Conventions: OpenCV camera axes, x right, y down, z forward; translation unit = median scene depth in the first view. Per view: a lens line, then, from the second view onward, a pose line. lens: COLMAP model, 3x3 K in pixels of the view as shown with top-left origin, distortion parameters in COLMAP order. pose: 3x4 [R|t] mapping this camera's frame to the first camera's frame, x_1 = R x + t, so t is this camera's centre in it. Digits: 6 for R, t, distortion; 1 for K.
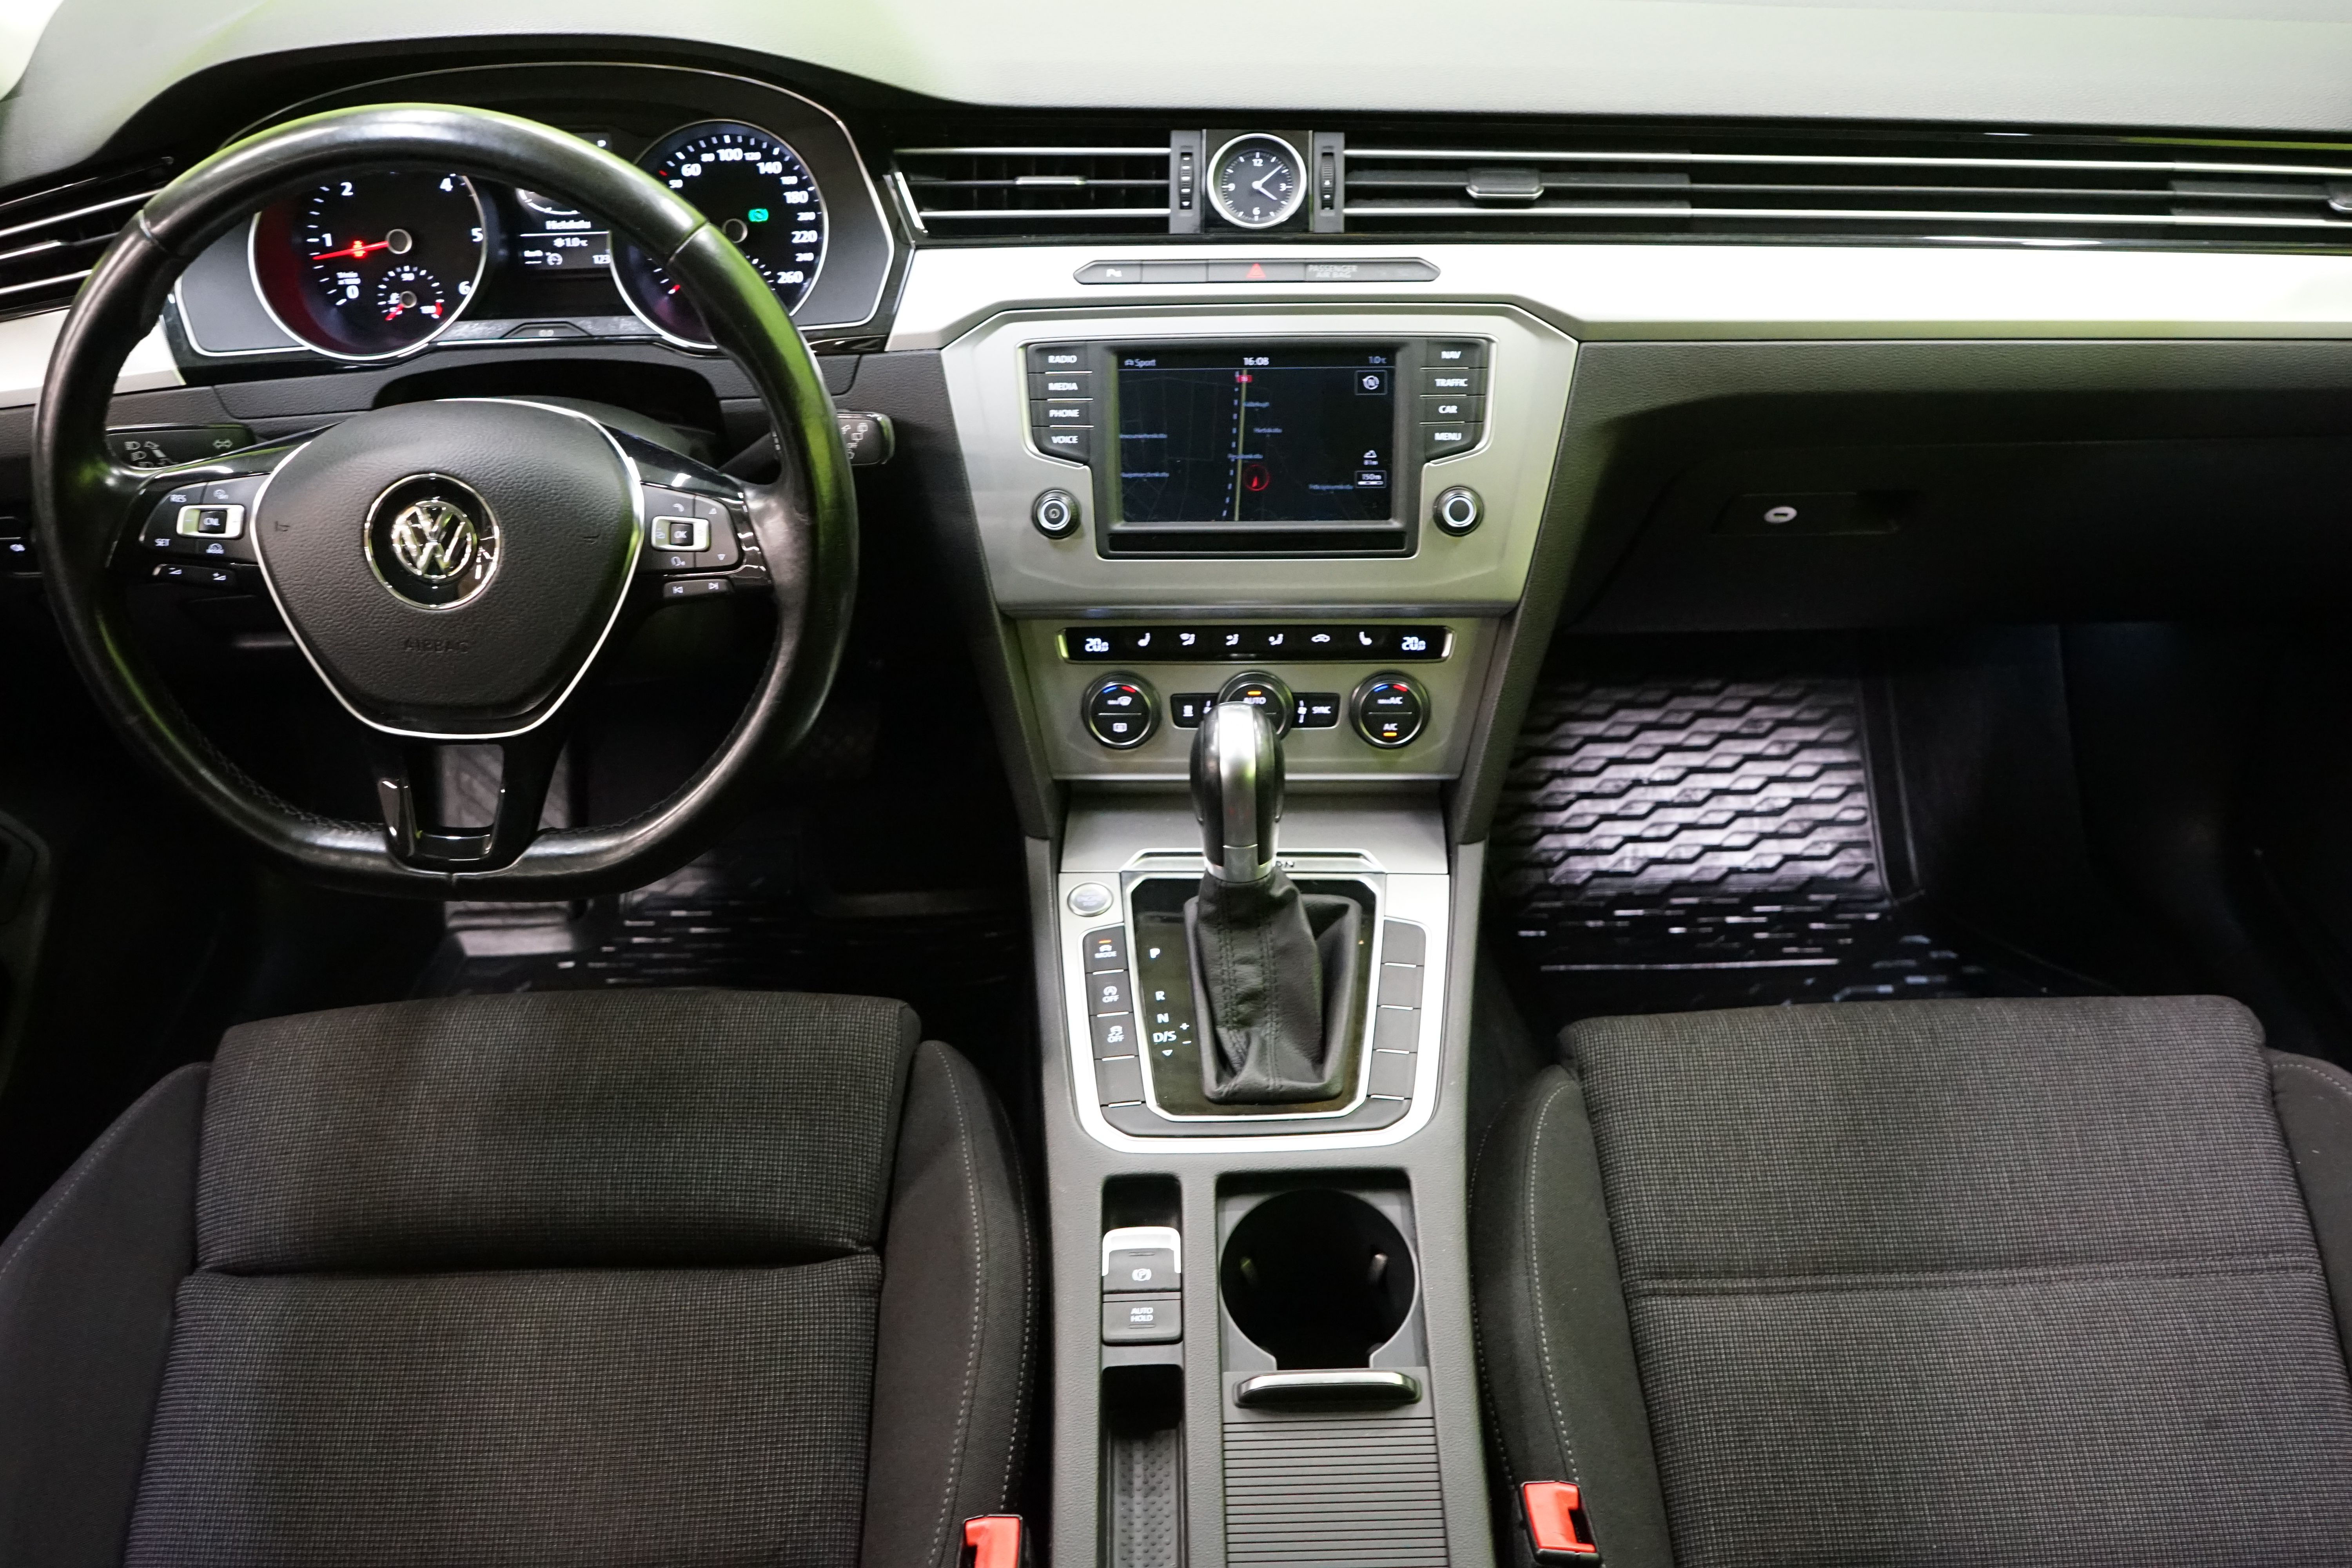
lens RADIAL K [[2116.5, 0, 1175.3], [0, 2116.5, 787.0], [0, 0, 1]] dist [-0.002243, -0.004649]
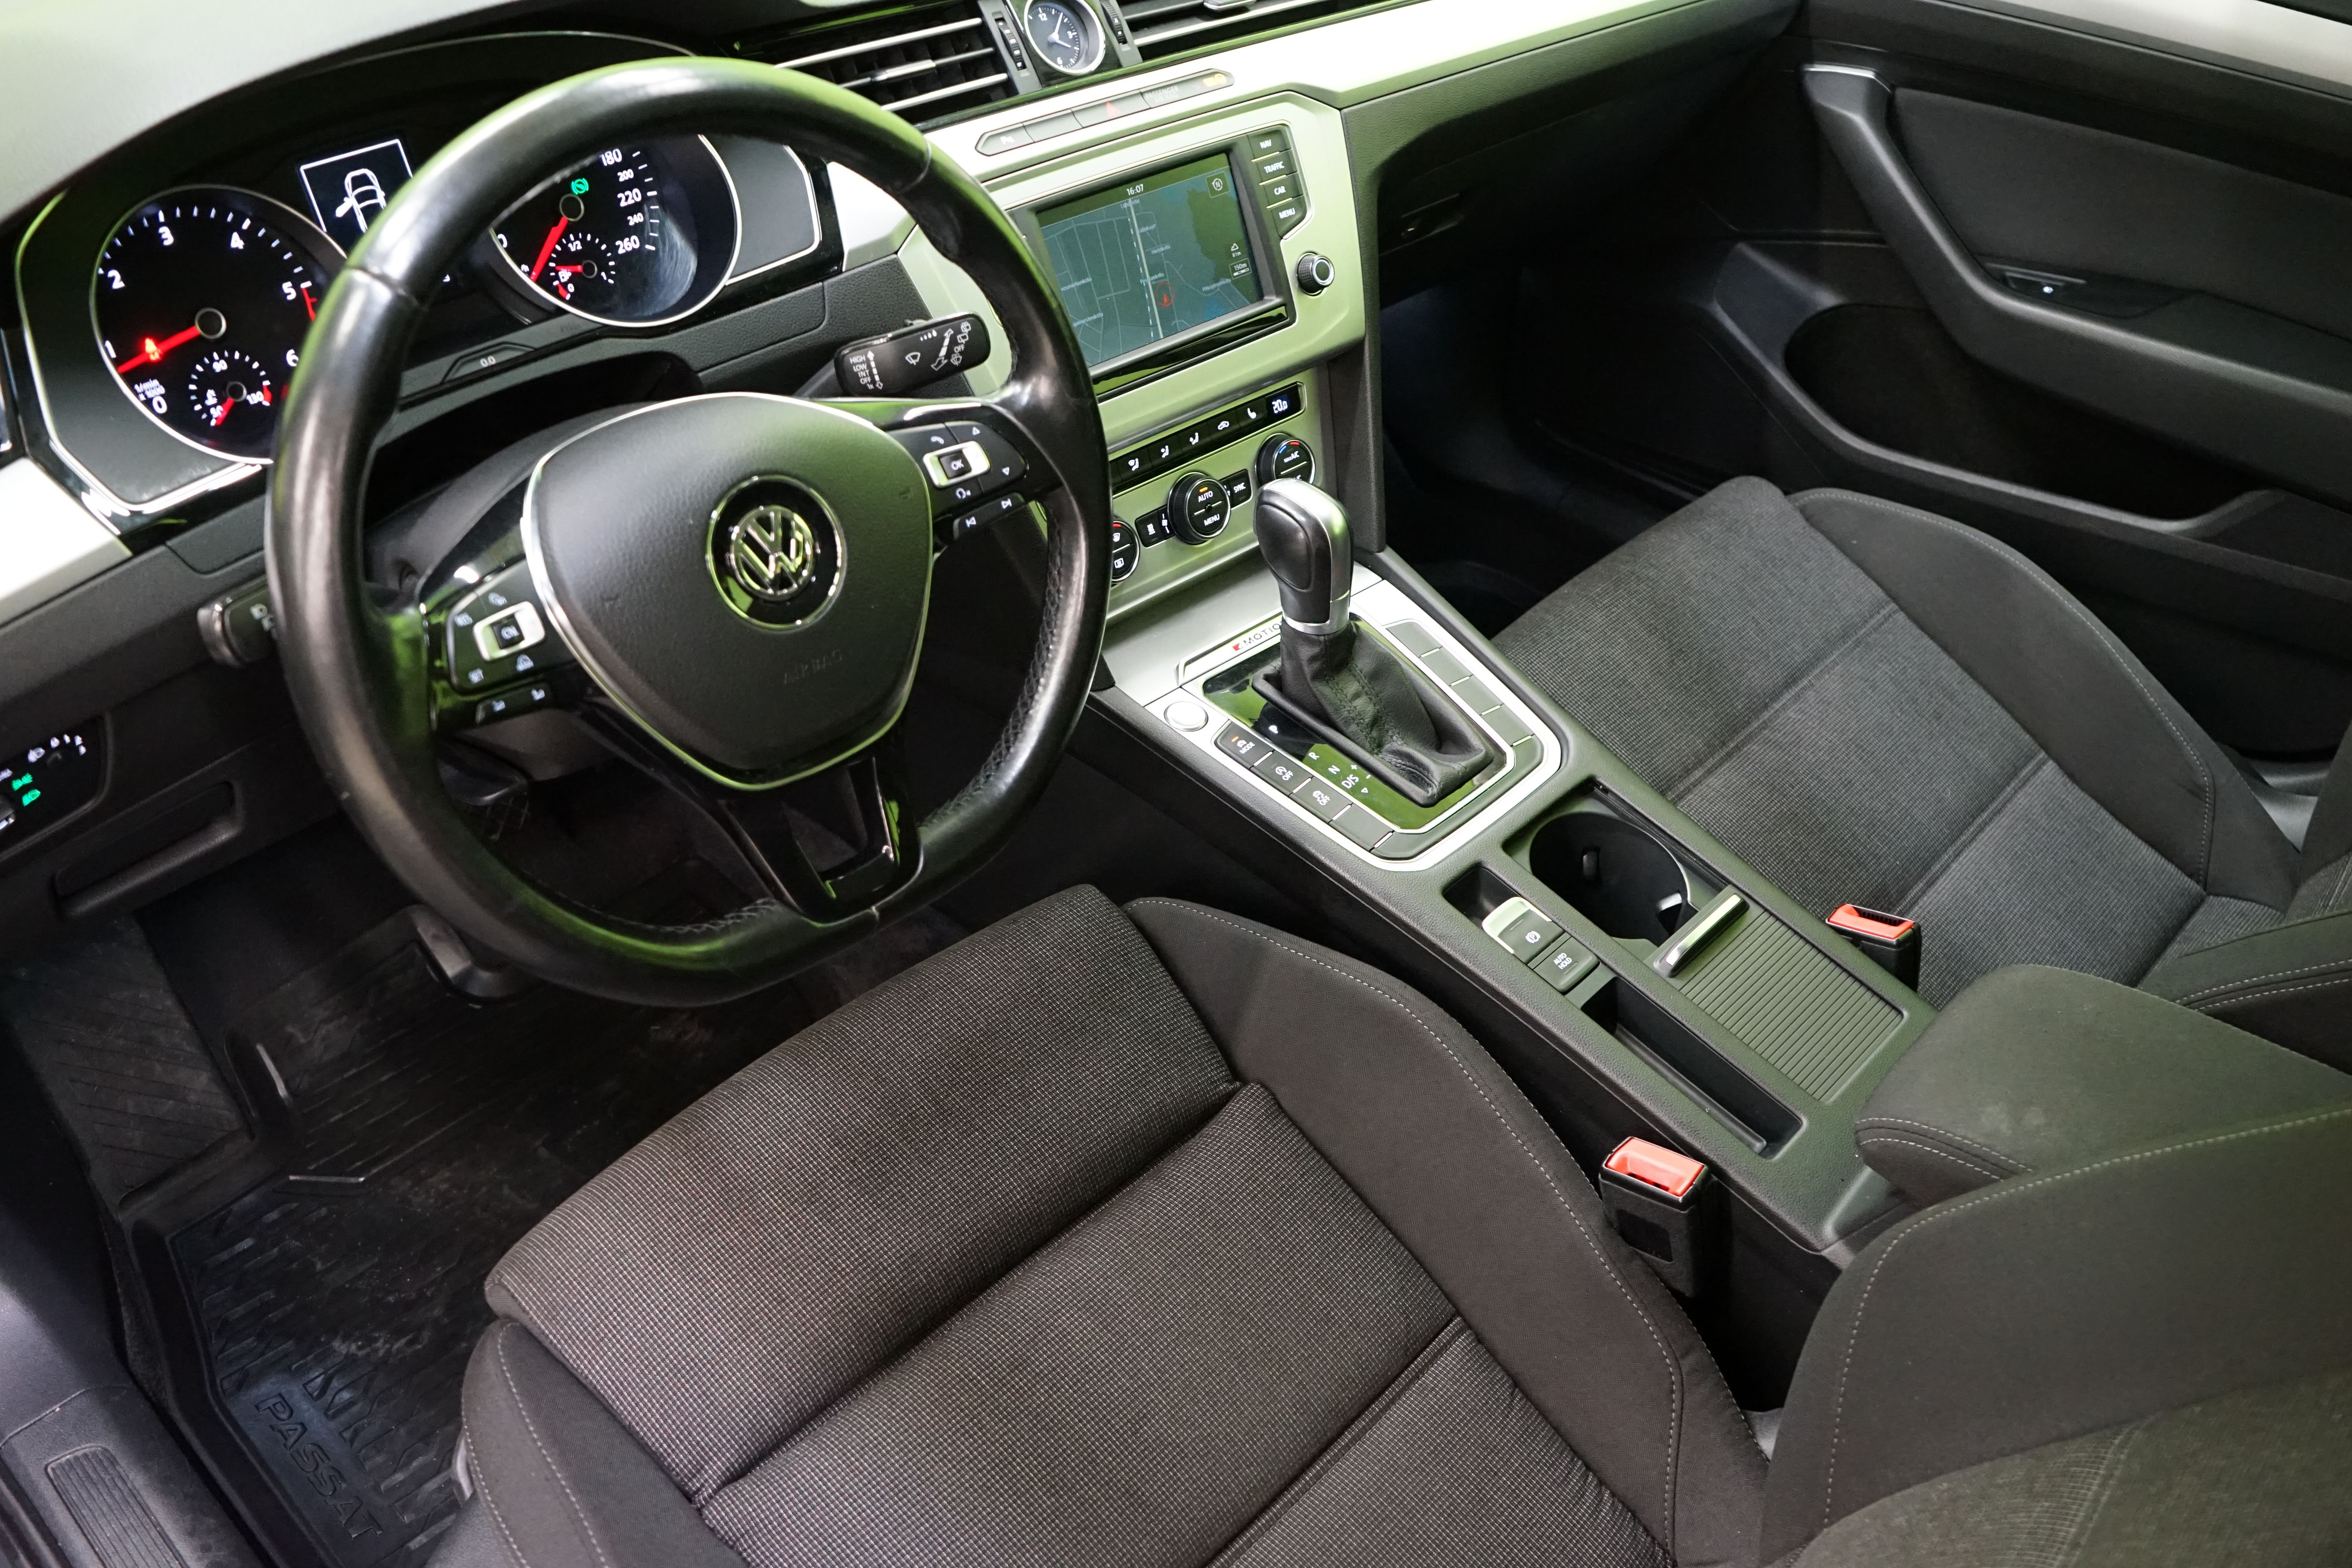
lens RADIAL K [[1966.1, 0, 1174.8], [0, 1966.1, 780.9], [0, 0, 1]] dist [-0.073214, -0.003451]
pose [[0.696008, -0.407214, 0.591396, -0.656638], [0.379783, 0.907770, 0.178095, -0.097485], [-0.609374, 0.100647, 0.786469, 0.236429]]
